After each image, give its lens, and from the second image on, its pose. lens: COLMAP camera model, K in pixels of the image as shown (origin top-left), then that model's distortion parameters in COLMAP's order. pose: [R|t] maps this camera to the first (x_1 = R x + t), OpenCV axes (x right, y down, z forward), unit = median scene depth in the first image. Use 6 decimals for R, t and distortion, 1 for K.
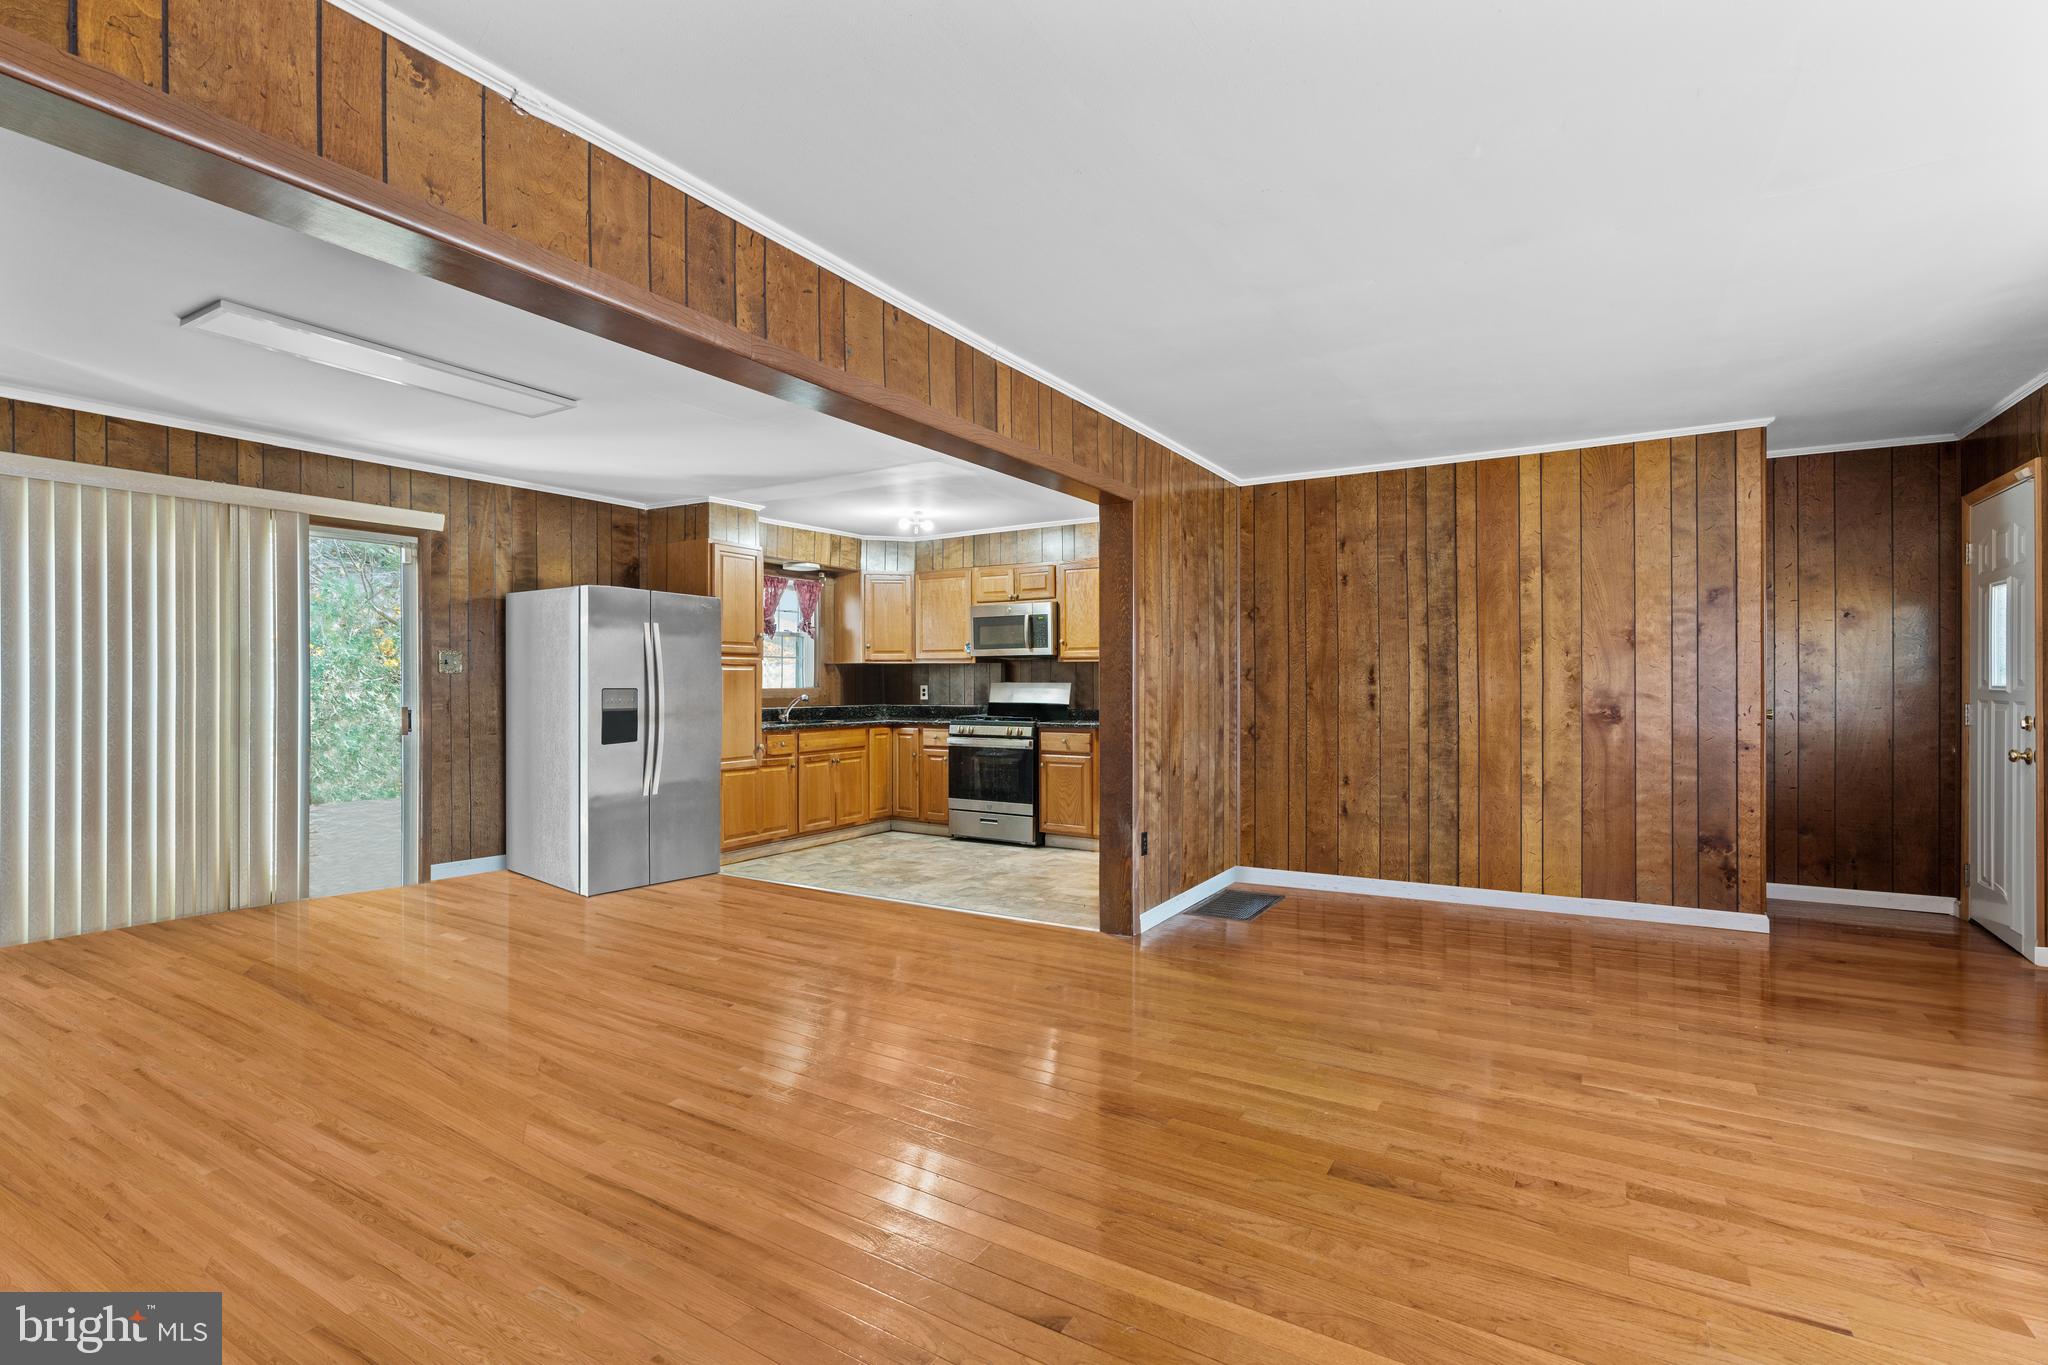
lens RADIAL K [[950.4, 0, 1023.4], [0, 950.4, 683.5], [0, 0, 1]] dist [0.004686, 0.000249]
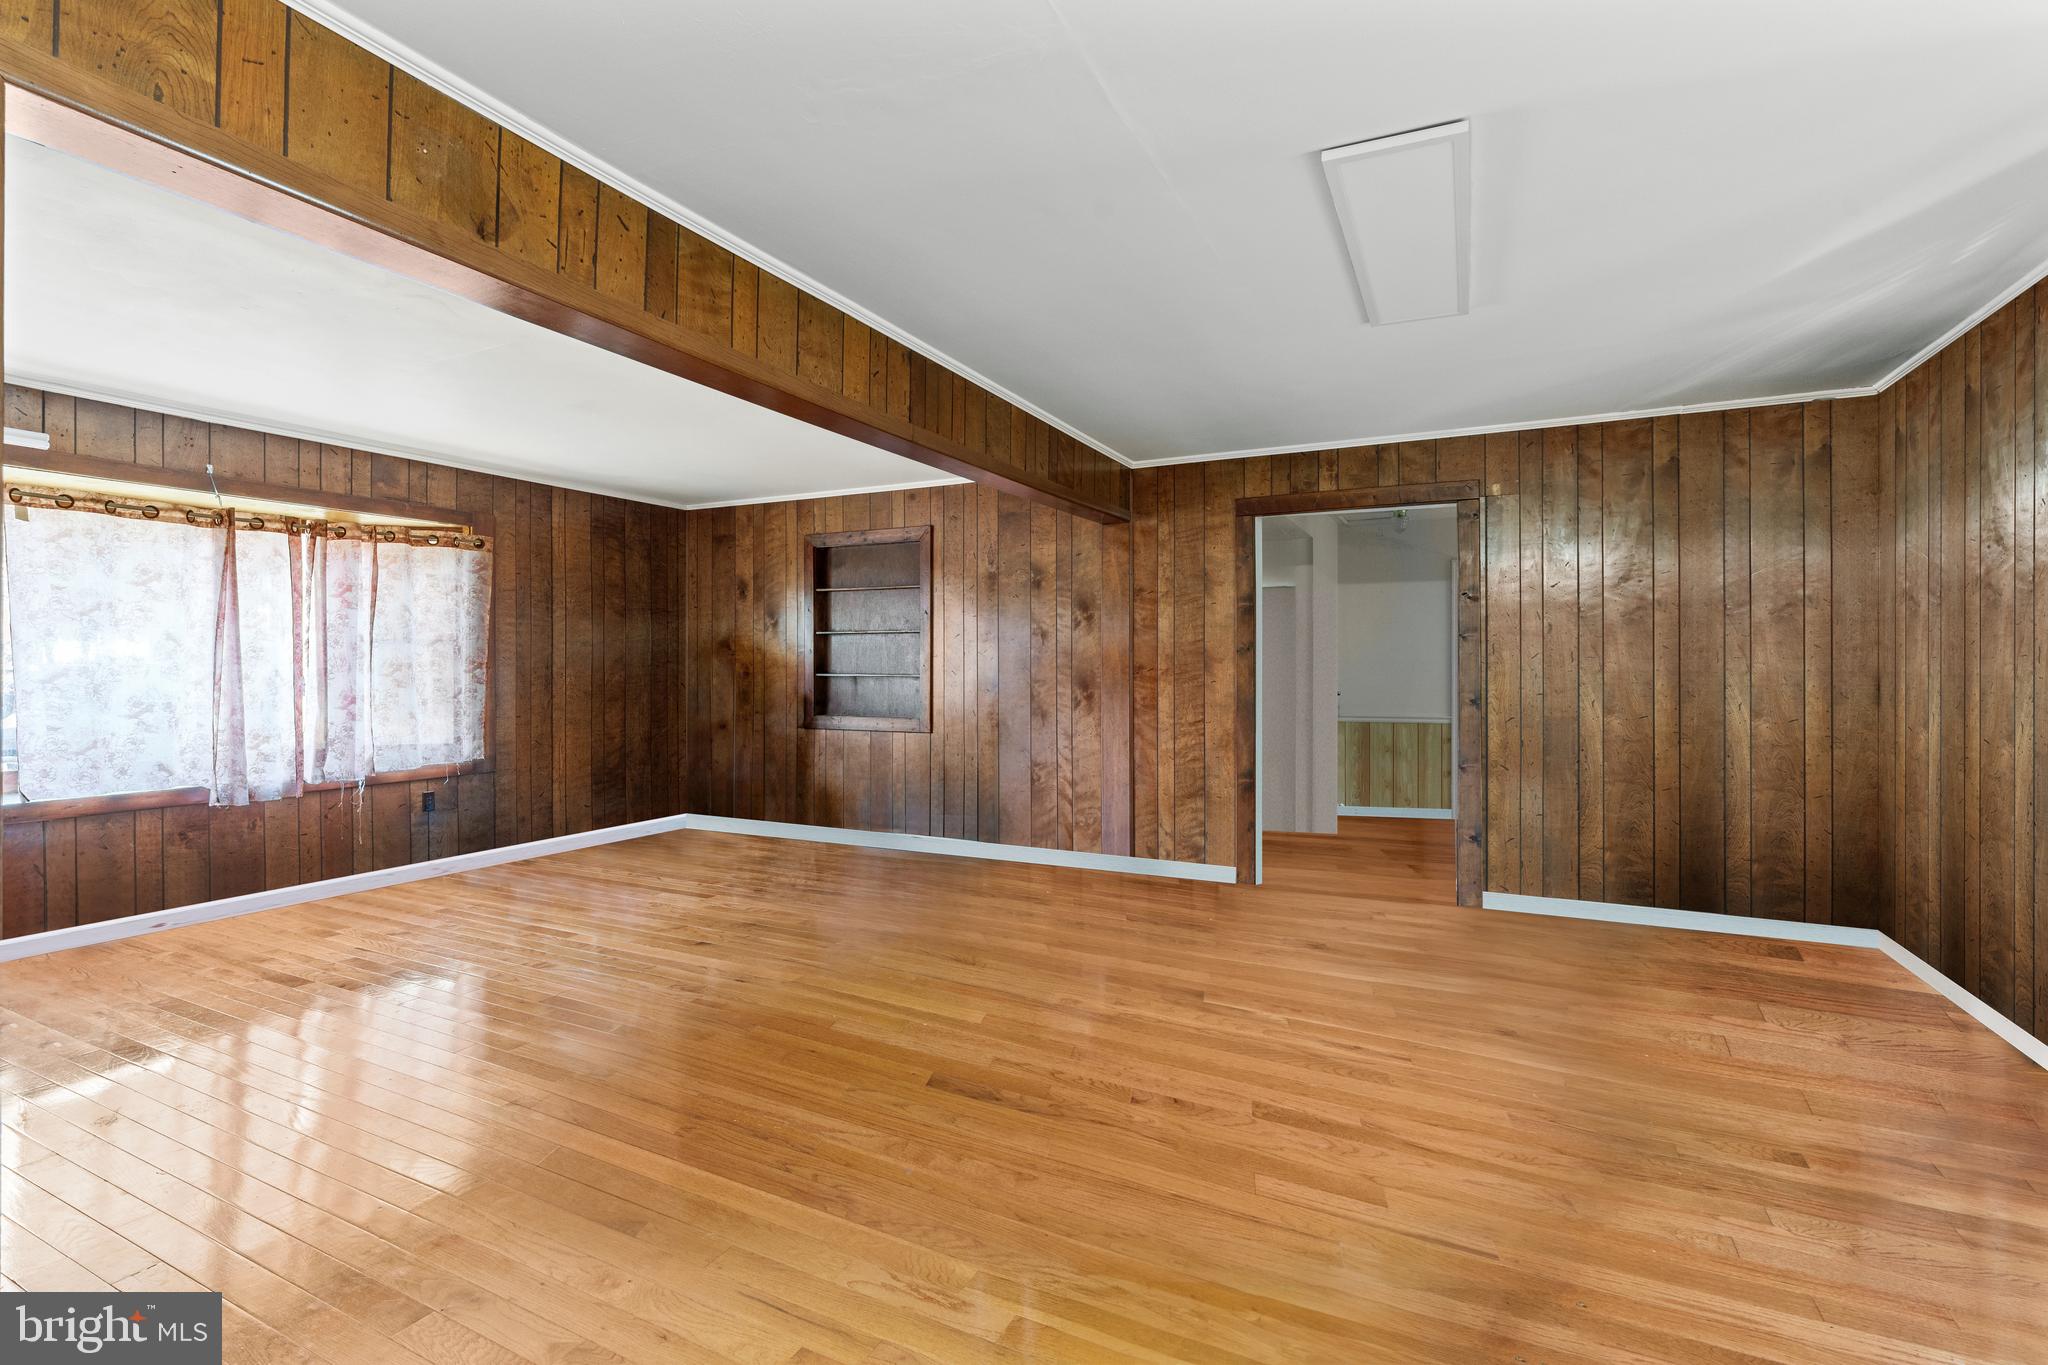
lens RADIAL K [[950.4, 0, 1035.6], [0, 950.4, 653.8], [0, 0, 1]] dist [0.004686, 0.000249]
pose [[0.999956, 0.008799, -0.003382, 0.420036], [-0.008824, 0.999933, -0.007496, 0.064456], [0.003316, 0.007526, 0.999966, -0.006760]]
